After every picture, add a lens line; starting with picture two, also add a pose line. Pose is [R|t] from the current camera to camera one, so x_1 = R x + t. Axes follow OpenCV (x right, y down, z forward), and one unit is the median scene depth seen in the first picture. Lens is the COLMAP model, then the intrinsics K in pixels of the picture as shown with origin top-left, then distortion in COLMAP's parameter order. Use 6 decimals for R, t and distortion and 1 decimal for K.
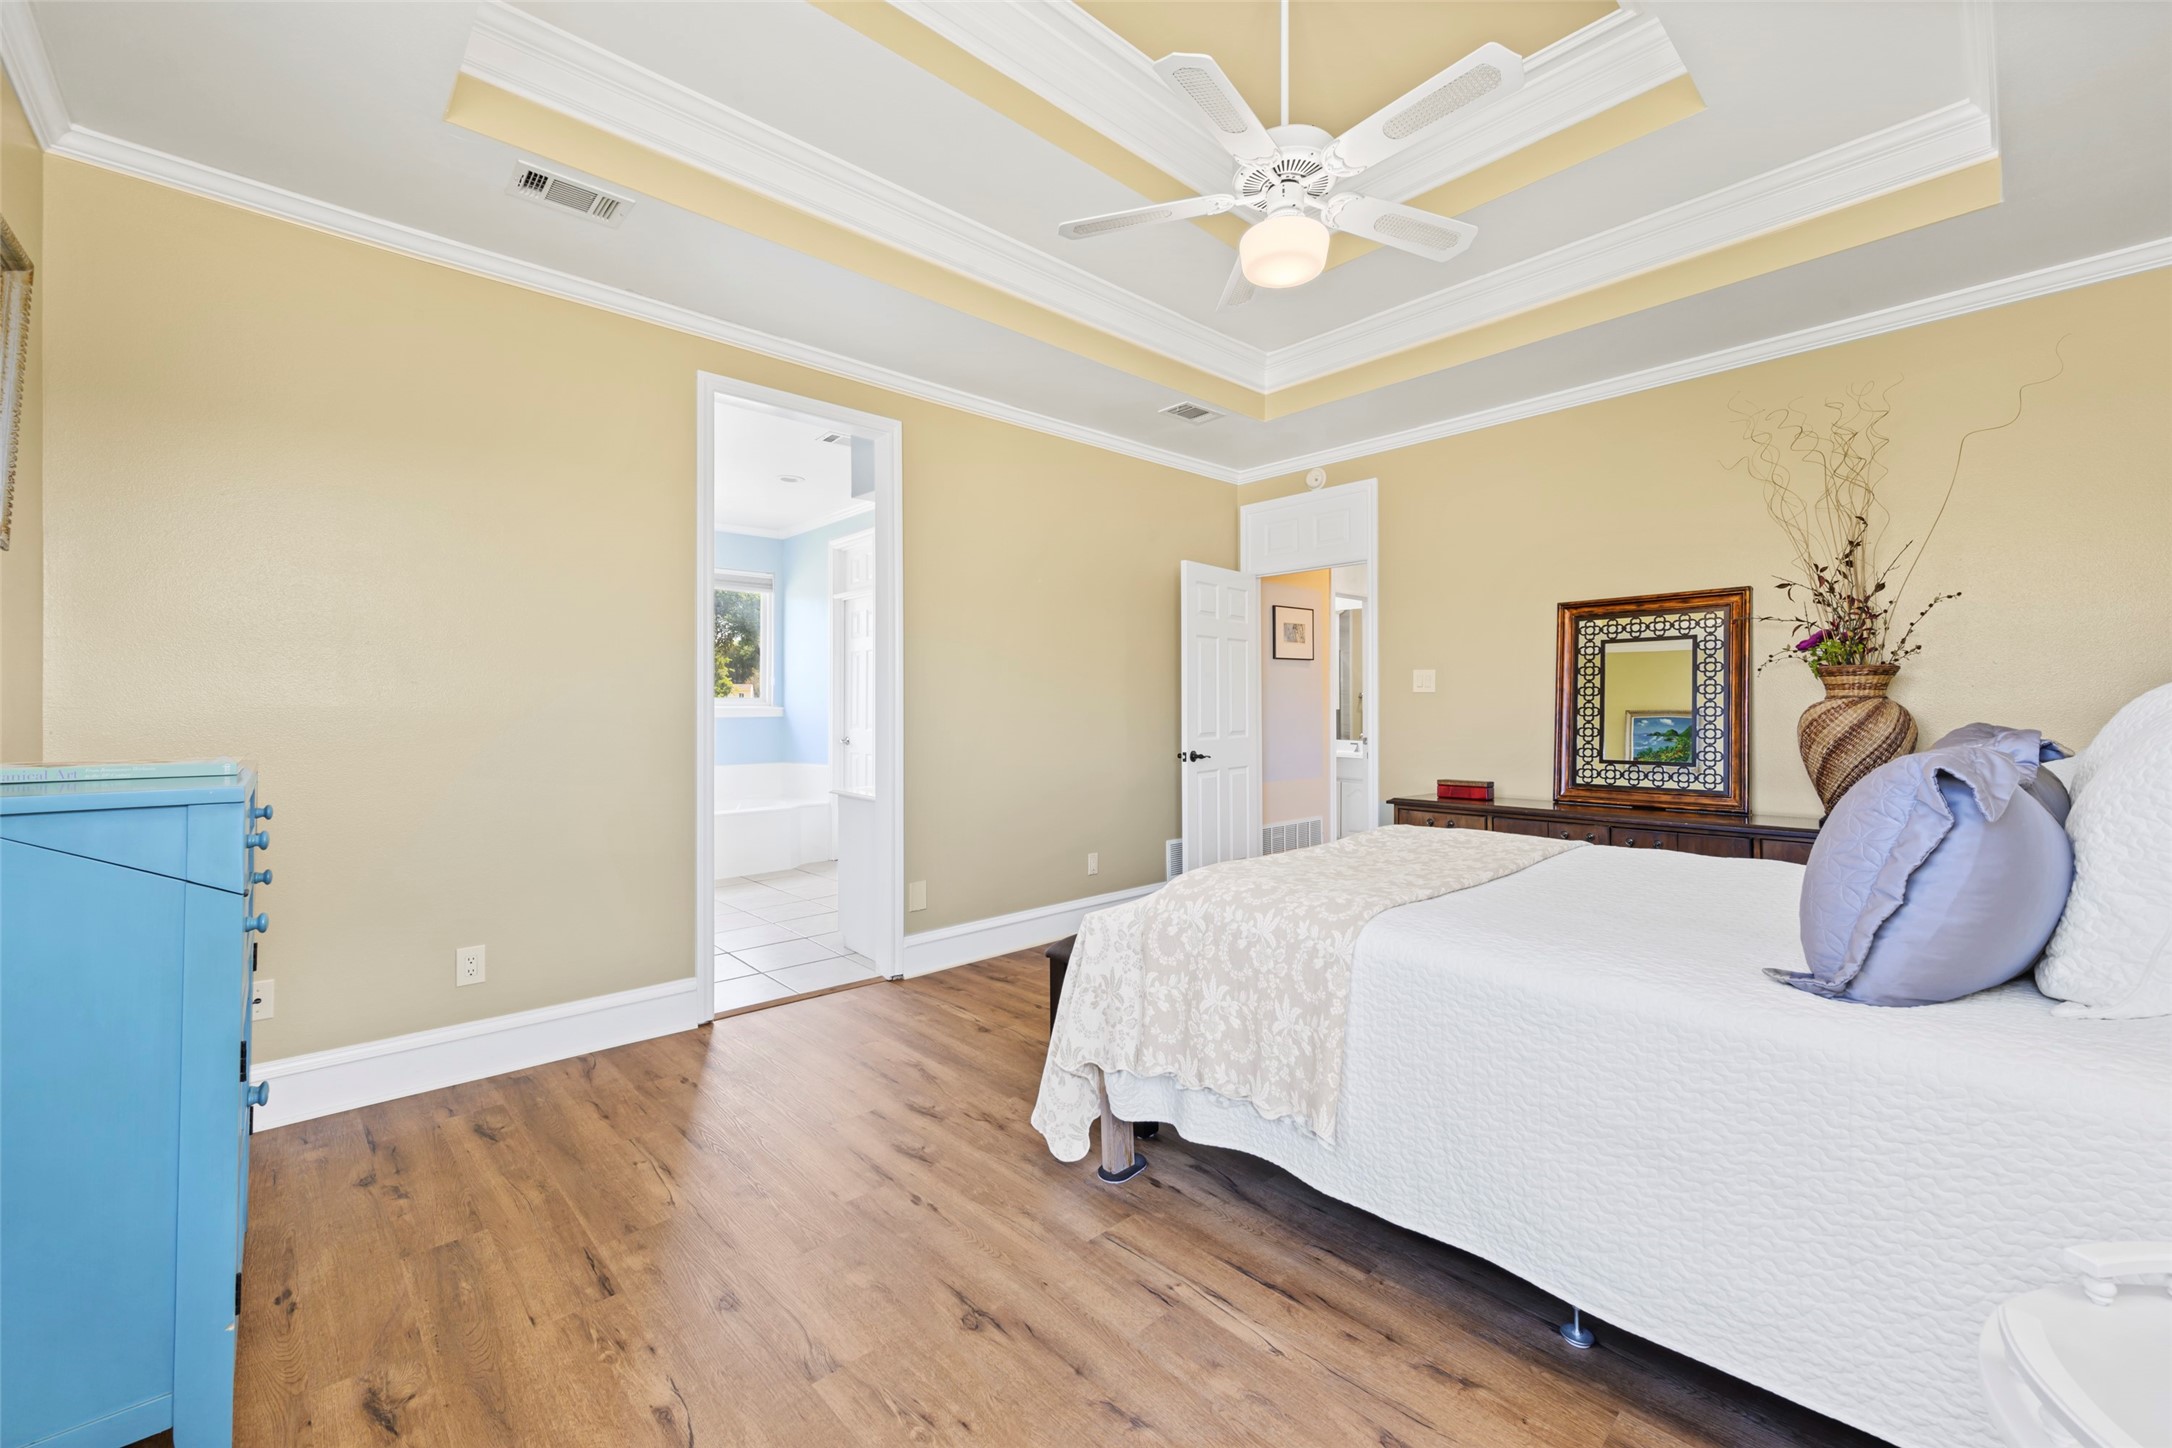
lens RADIAL K [[867.1, 0, 1079.6], [0, 867.1, 710.1], [0, 0, 1]] dist [-0.001311, 0.000840]
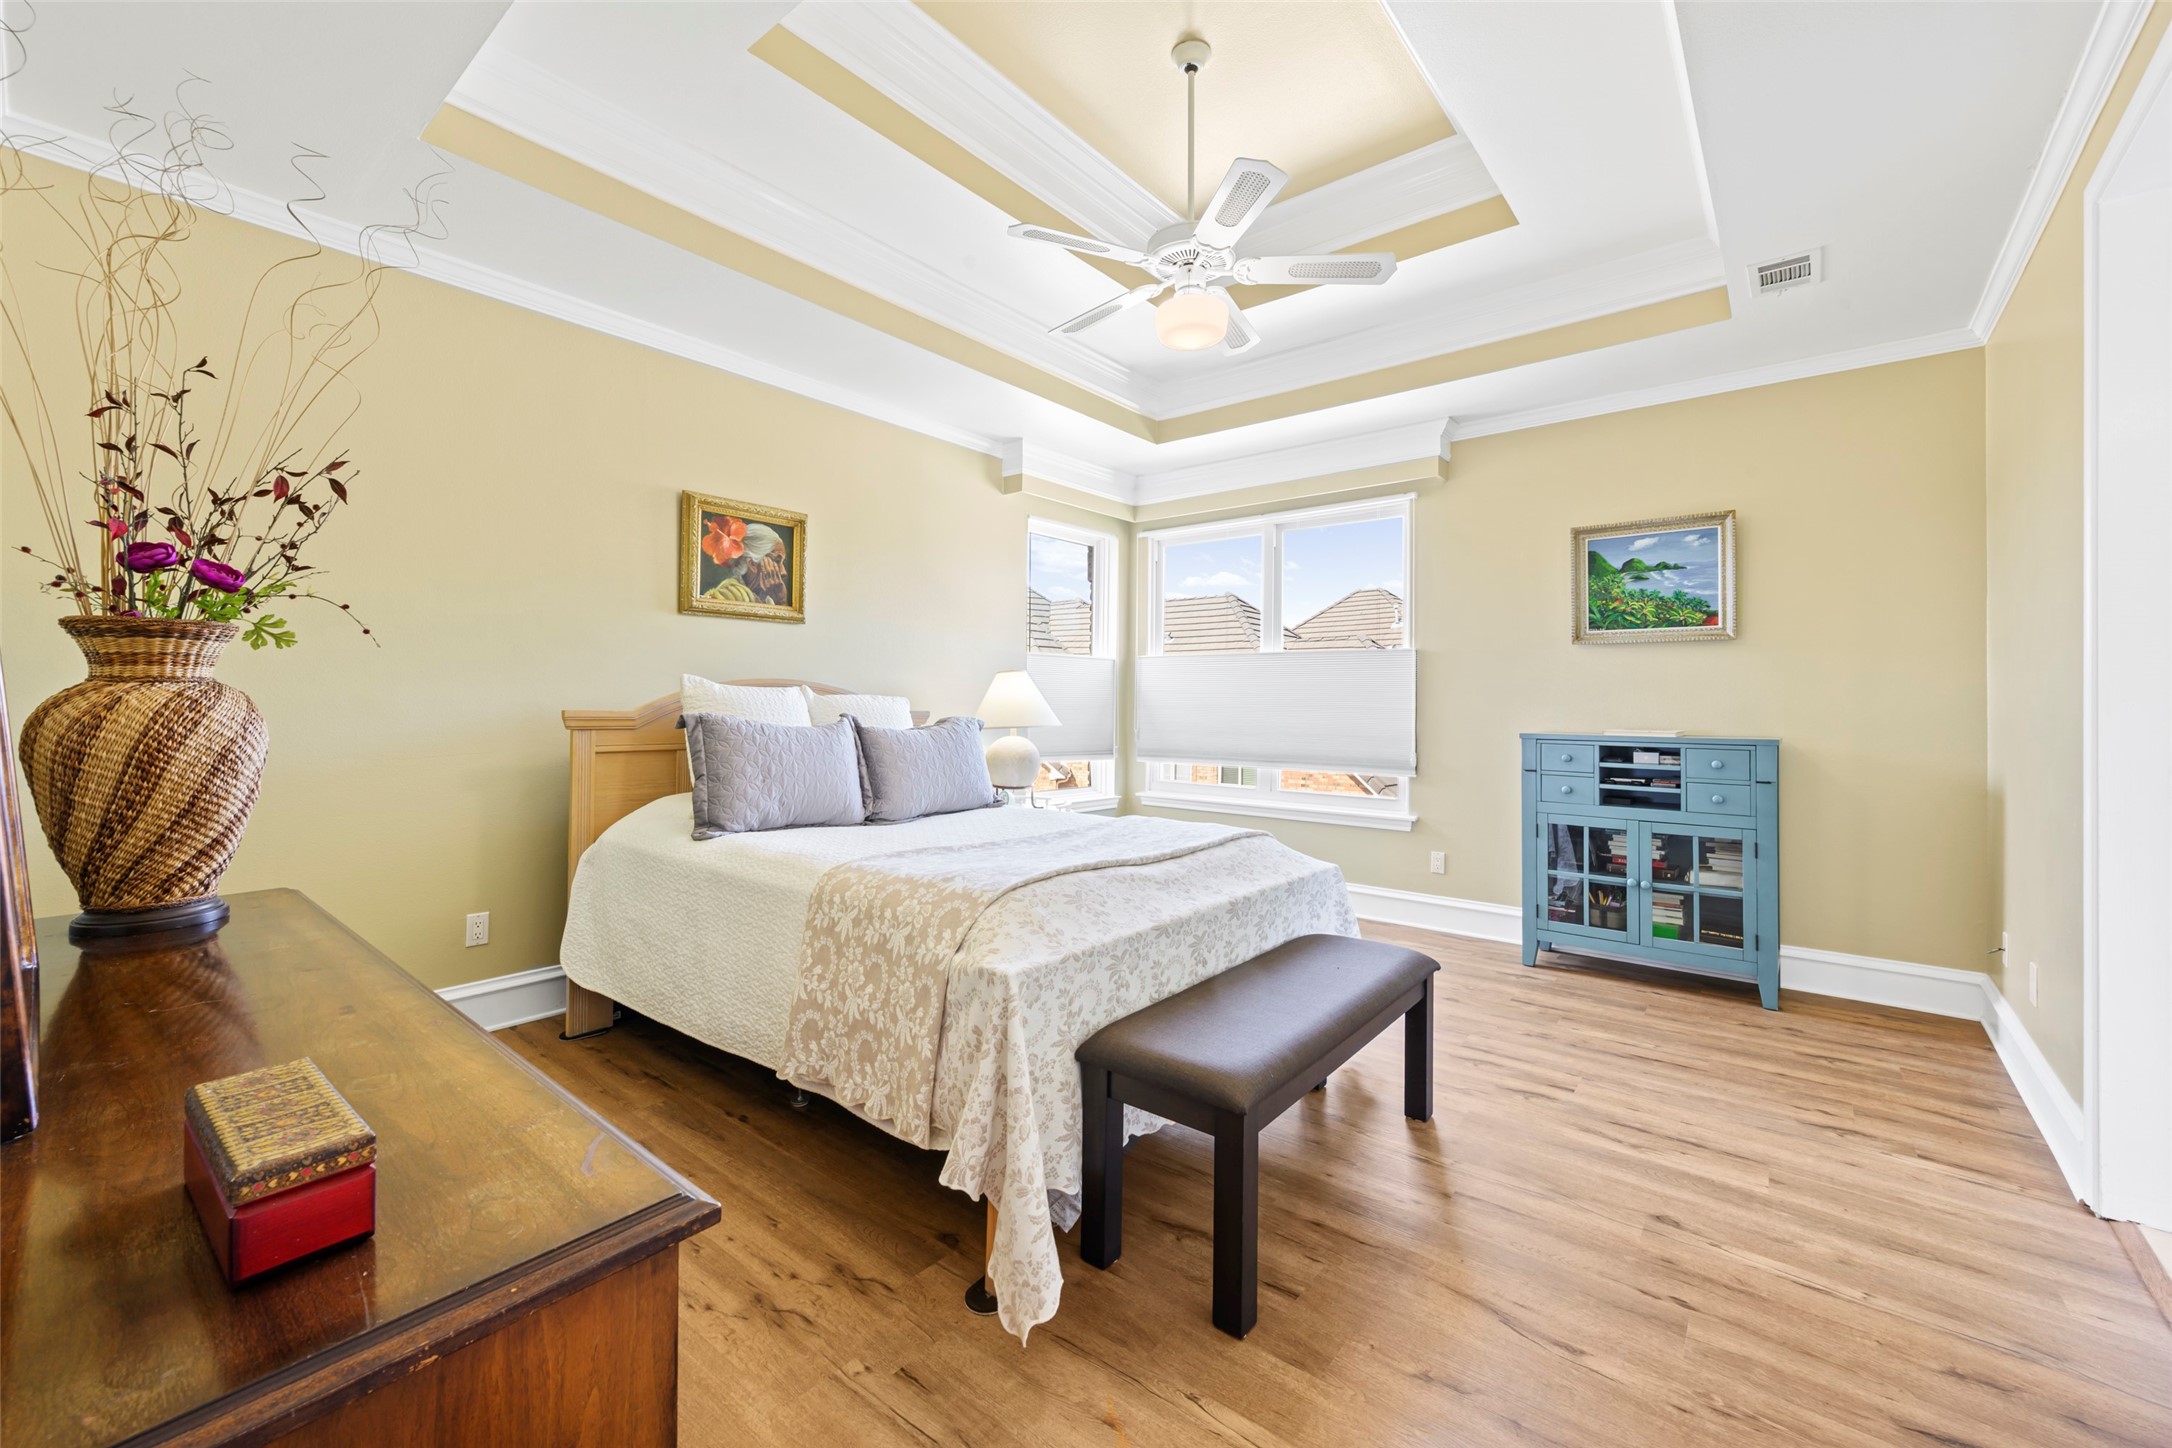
lens RADIAL K [[867.1, 0, 1079.6], [0, 867.1, 710.1], [0, 0, 1]] dist [-0.001311, 0.000840]
pose [[-0.992207, -0.005881, -0.124459, 0.444564], [-0.006736, 0.999957, 0.006448, -0.005655], [0.124415, 0.007236, -0.992204, 1.768031]]
